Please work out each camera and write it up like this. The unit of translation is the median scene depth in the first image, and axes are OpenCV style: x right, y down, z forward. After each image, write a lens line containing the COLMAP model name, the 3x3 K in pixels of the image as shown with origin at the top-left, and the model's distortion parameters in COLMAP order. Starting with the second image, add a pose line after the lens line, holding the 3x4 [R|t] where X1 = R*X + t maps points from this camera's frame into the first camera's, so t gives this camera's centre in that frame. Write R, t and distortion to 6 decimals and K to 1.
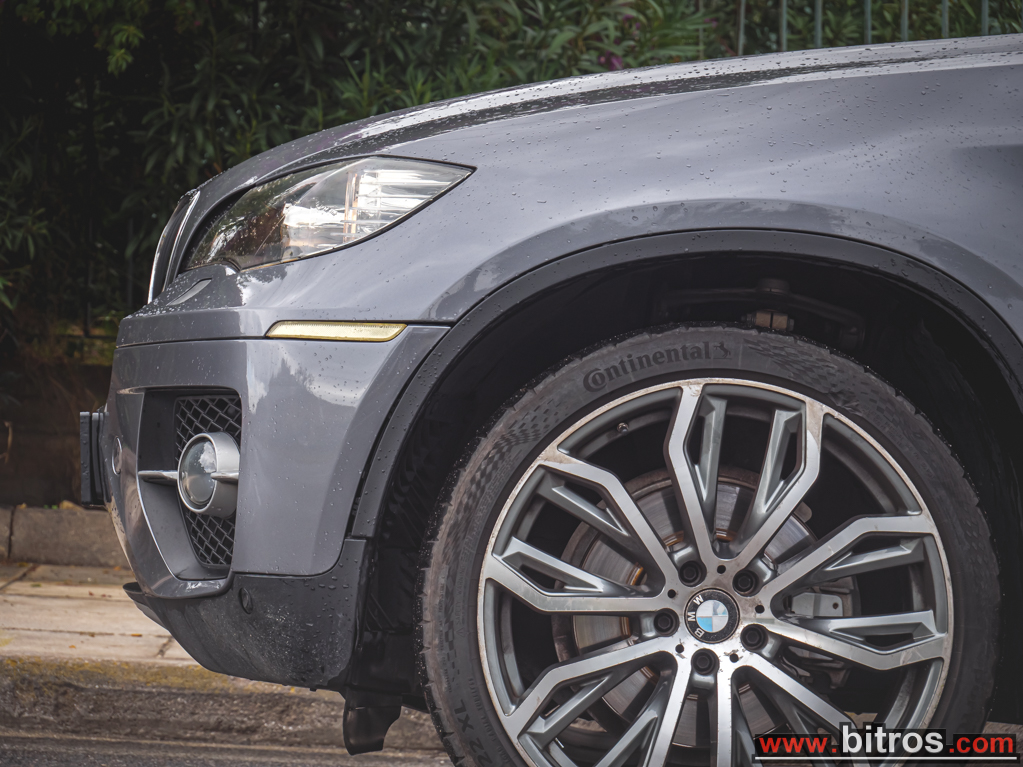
lens RADIAL K [[3539.9, 0, 511.5], [0, 3539.9, 383.5], [0, 0, 1]] dist [0.007136, 0.502465]
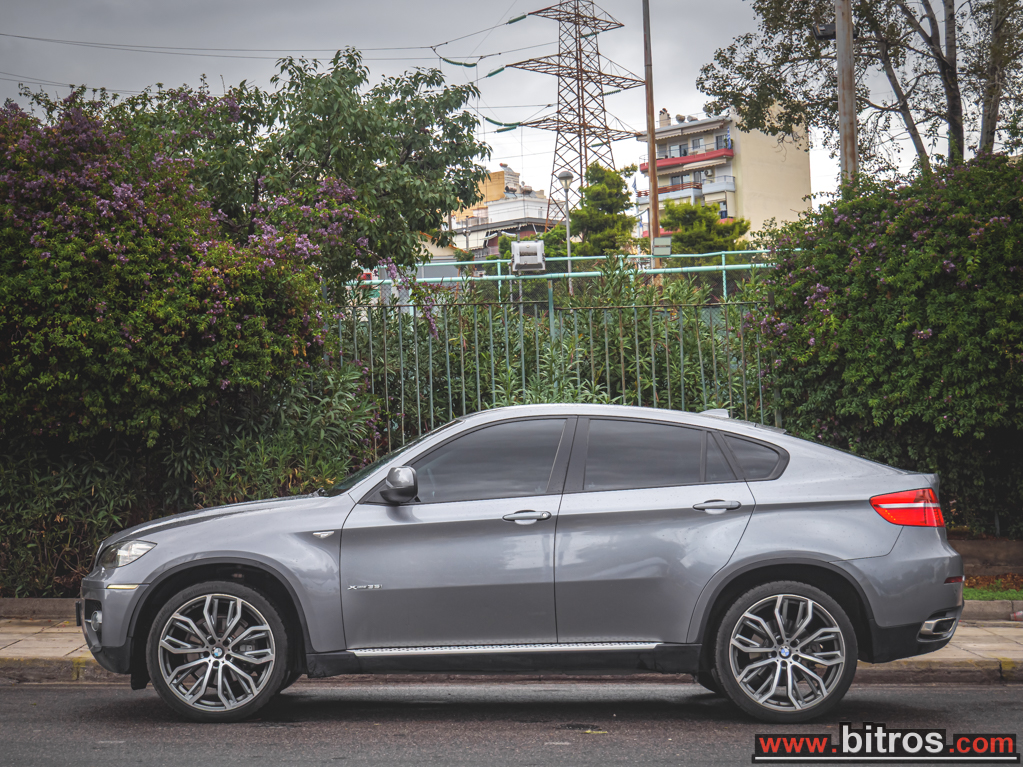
lens RADIAL K [[1930.5, 0, 511.5], [0, 1930.5, 383.5], [0, 0, 1]] dist [-0.018037, 0.167644]
pose [[0.998724, -0.049528, -0.009887, 0.432645], [0.049132, 0.998109, -0.036942, -0.144677], [0.011698, 0.036409, 0.999268, -1.228408]]
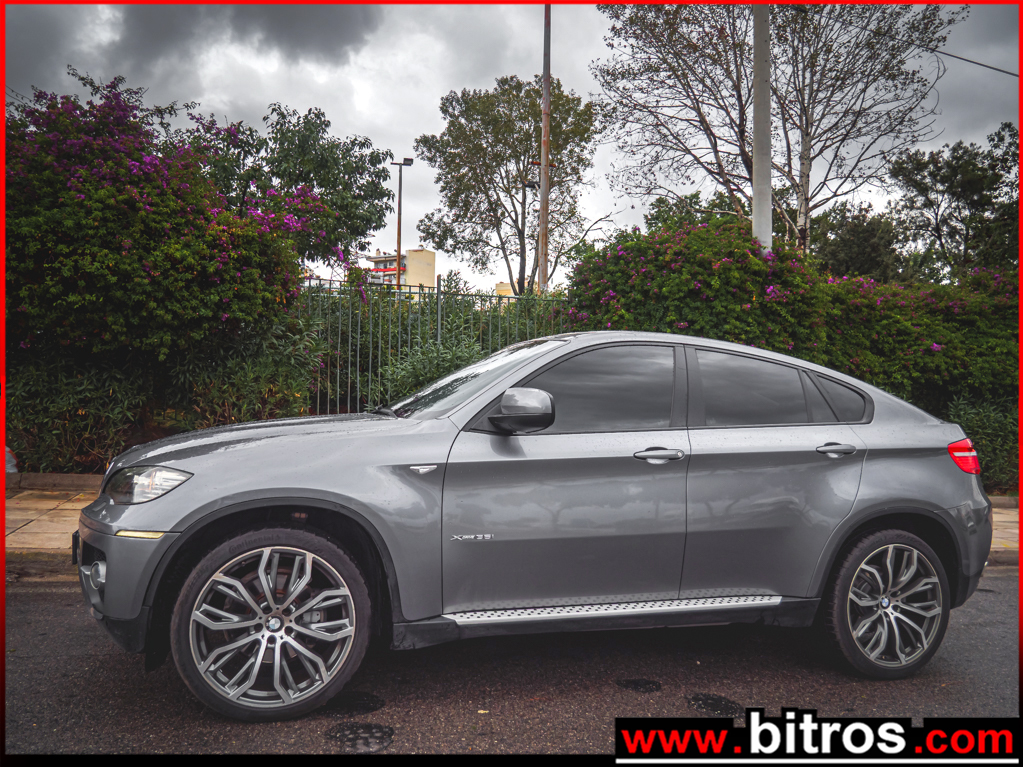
lens RADIAL K [[740.2, 0, 511.5], [0, 740.2, 383.5], [0, 0, 1]] dist [-0.049434, 0.024389]
pose [[0.963753, 0.012270, 0.266513, 0.082459], [-0.011272, 0.999923, -0.005274, -0.138169], [-0.266557, 0.002079, 0.963817, 0.346291]]
